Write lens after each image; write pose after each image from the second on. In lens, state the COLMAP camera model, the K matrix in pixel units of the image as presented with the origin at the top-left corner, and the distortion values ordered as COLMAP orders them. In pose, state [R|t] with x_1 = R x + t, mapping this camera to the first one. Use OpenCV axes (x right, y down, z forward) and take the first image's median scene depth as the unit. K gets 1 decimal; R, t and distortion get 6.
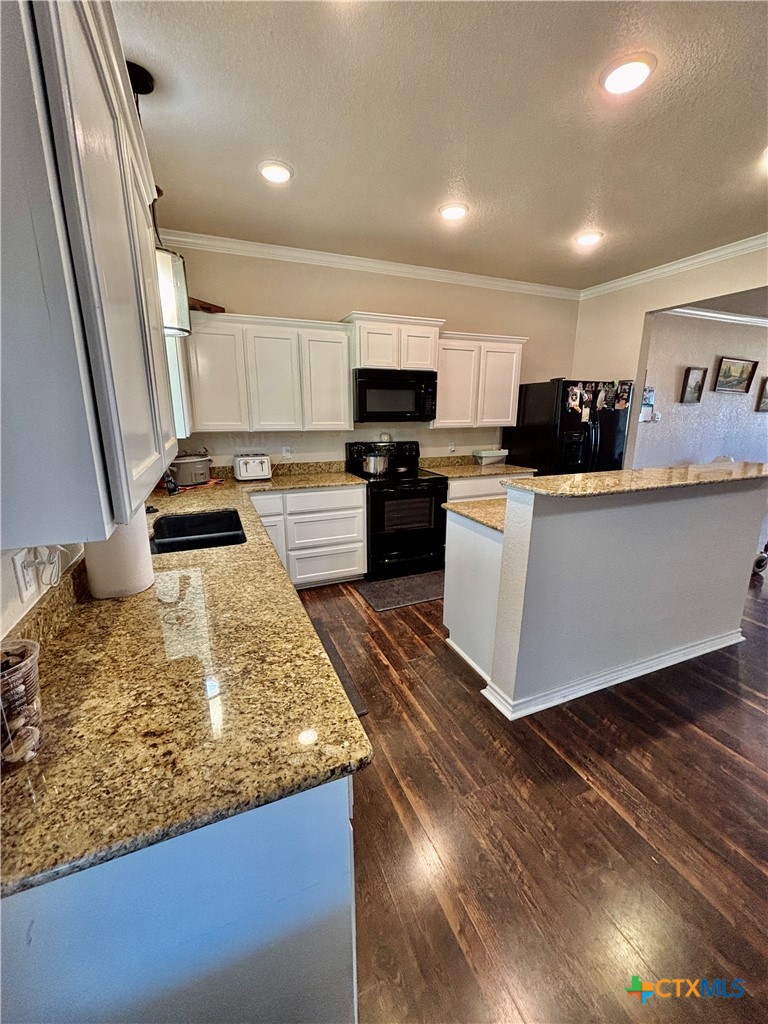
lens RADIAL K [[413.9, 0, 381.9], [0, 413.9, 510.6], [0, 0, 1]] dist [-0.000810, 0.000270]
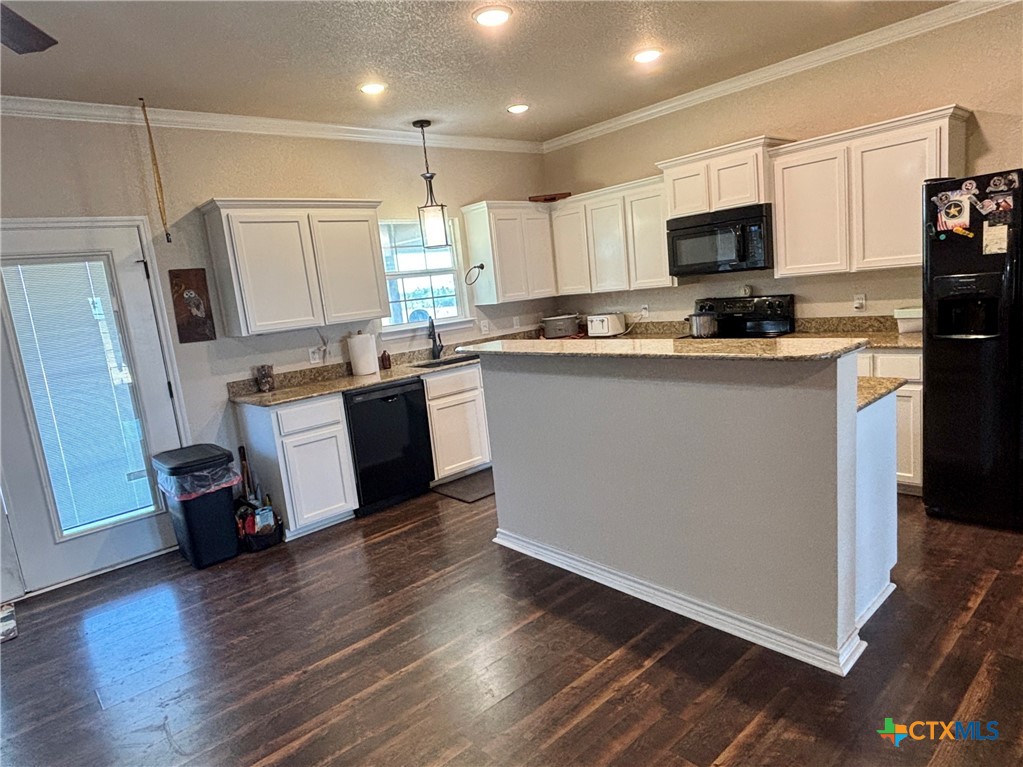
lens RADIAL K [[617.9, 0, 510.6], [0, 617.9, 387.2], [0, 0, 1]] dist [-0.005414, -0.003705]
pose [[0.328796, 0.123713, -0.936263, 1.050972], [-0.114101, 0.989324, 0.090655, -0.057608], [0.937483, 0.077021, 0.339401, 0.219265]]
